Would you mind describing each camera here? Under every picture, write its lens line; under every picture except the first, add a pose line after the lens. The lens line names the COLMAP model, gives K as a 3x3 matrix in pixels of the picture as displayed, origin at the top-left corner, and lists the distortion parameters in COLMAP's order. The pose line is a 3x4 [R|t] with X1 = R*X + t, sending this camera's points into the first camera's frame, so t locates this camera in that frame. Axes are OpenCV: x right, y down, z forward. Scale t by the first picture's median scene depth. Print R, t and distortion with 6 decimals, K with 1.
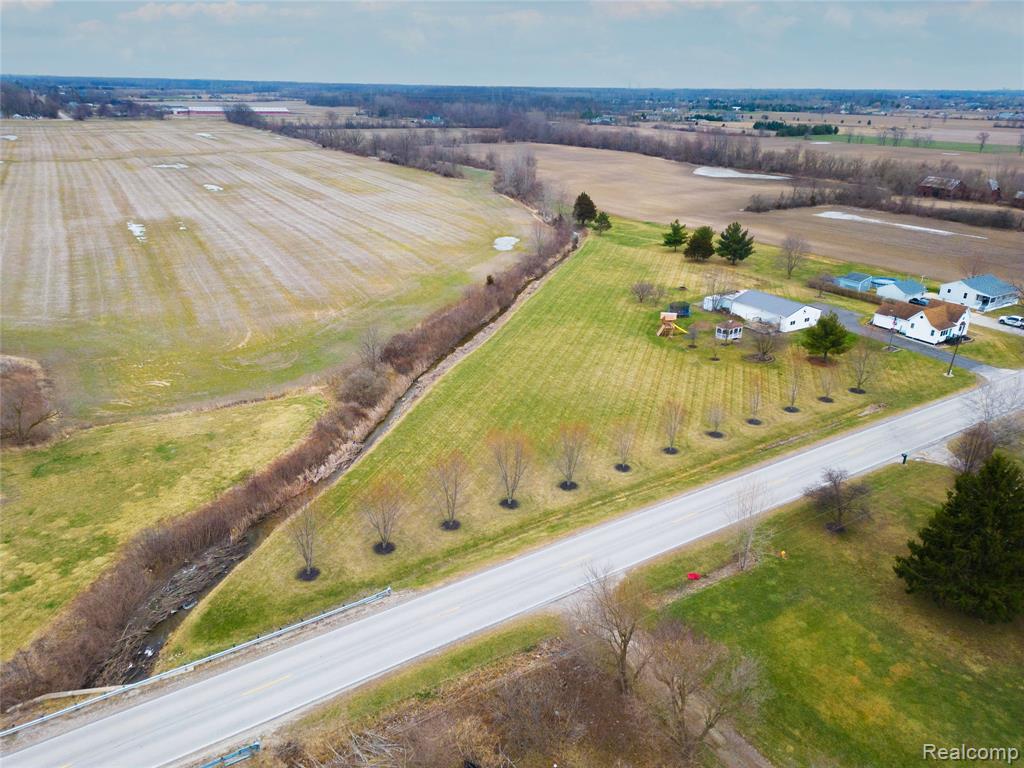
lens RADIAL K [[707.4, 0, 510.2], [0, 707.4, 382.8], [0, 0, 1]] dist [0.098294, -0.102571]
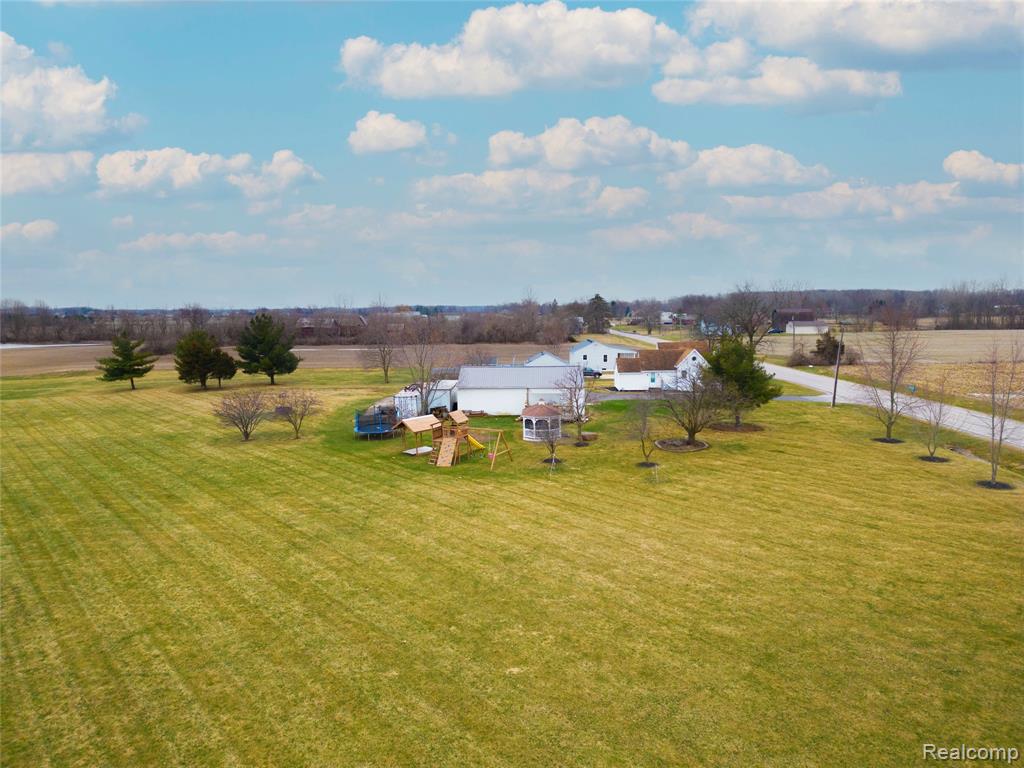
lens RADIAL K [[707.4, 0, 510.2], [0, 707.4, 382.8], [0, 0, 1]] dist [0.098294, -0.102571]
pose [[0.544592, -0.108533, 0.831649, -0.095810], [0.341024, 0.934576, -0.101348, -0.058470], [-0.766239, 0.338805, 0.545975, 0.753110]]
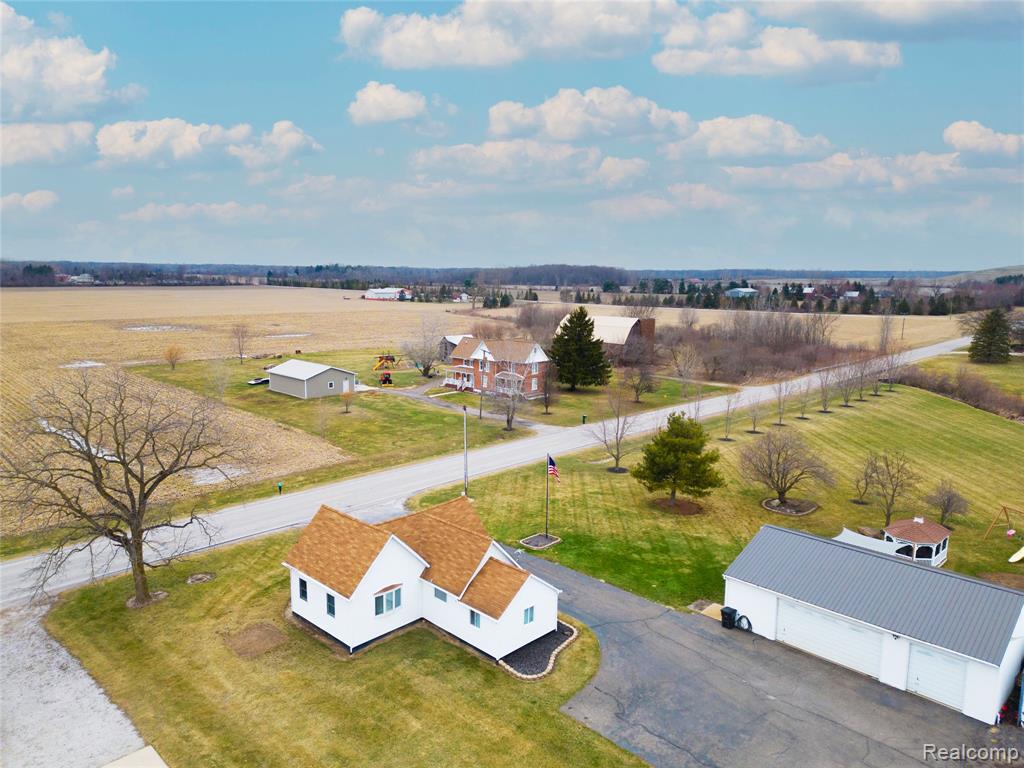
lens RADIAL K [[707.4, 0, 510.2], [0, 707.4, 382.8], [0, 0, 1]] dist [0.098294, -0.102571]
pose [[-0.969727, 0.013255, -0.243833, 0.618218], [-0.116078, 0.853476, 0.508040, -0.324365], [0.214840, 0.520964, -0.826100, 1.238434]]
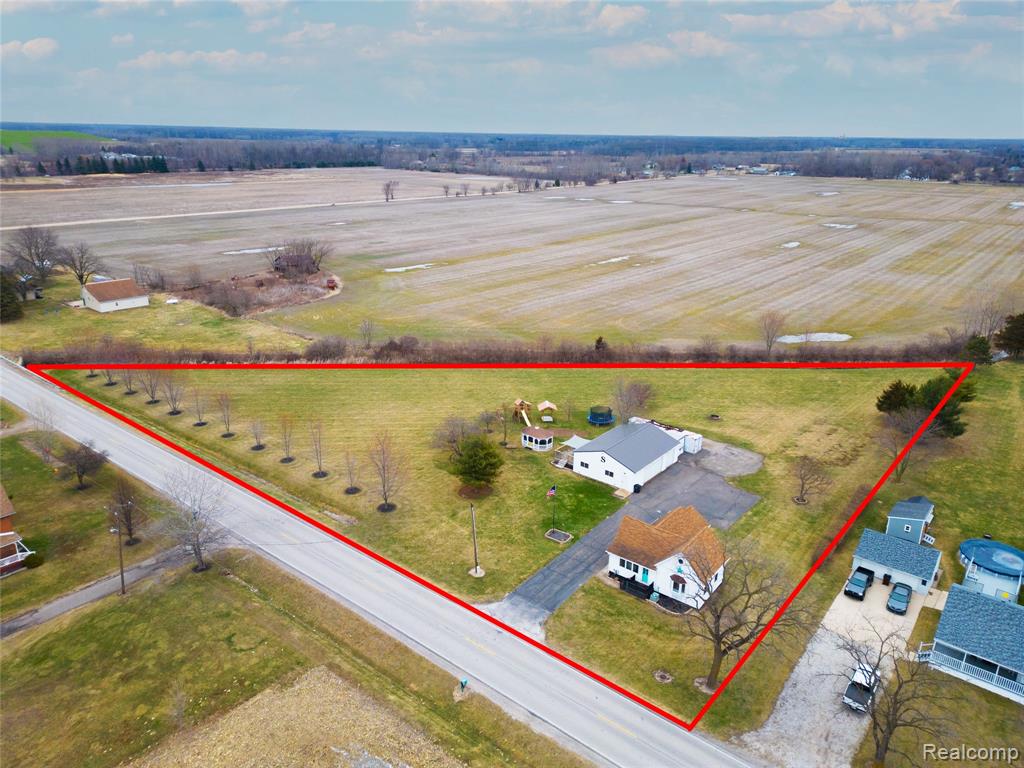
lens RADIAL K [[707.4, 0, 510.2], [0, 707.4, 382.8], [0, 0, 1]] dist [0.098294, -0.102571]
pose [[0.336133, 0.302432, -0.891936, 1.020545], [-0.371201, 0.912922, 0.169658, -0.263425], [0.865578, 0.274060, 0.419126, 0.610972]]
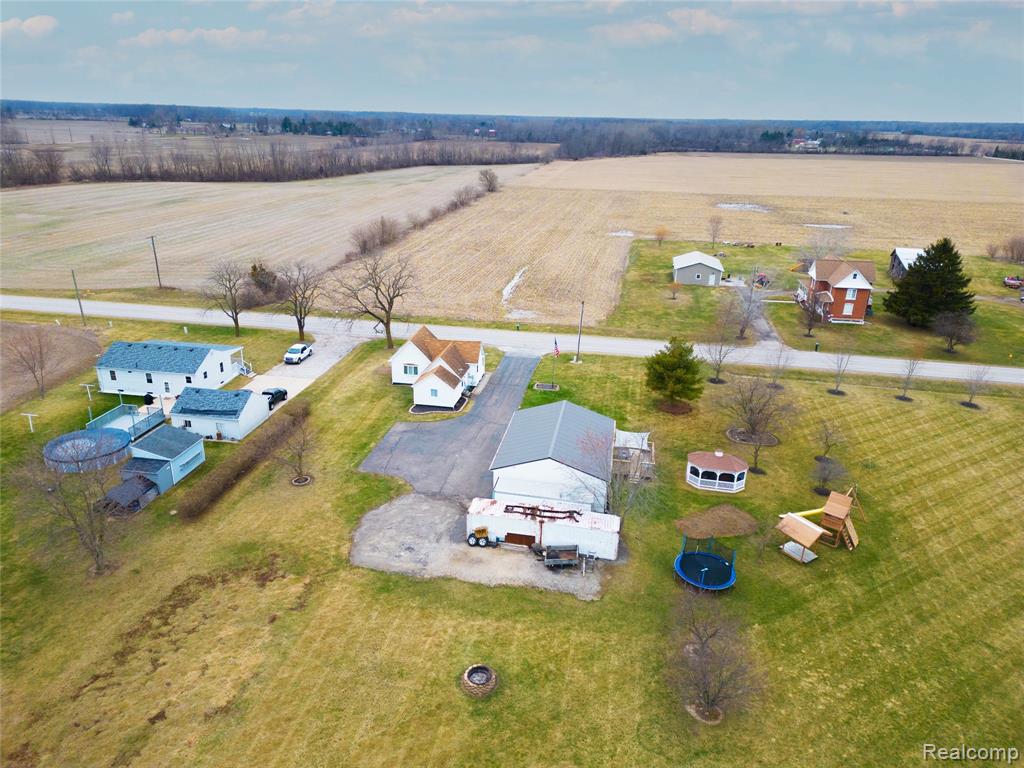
lens RADIAL K [[707.4, 0, 510.2], [0, 707.4, 382.8], [0, 0, 1]] dist [0.098294, -0.102571]
pose [[-0.751595, -0.259601, 0.606393, 0.128288], [0.222554, 0.765594, 0.603602, -0.456700], [-0.620946, 0.588619, -0.517642, 1.318861]]
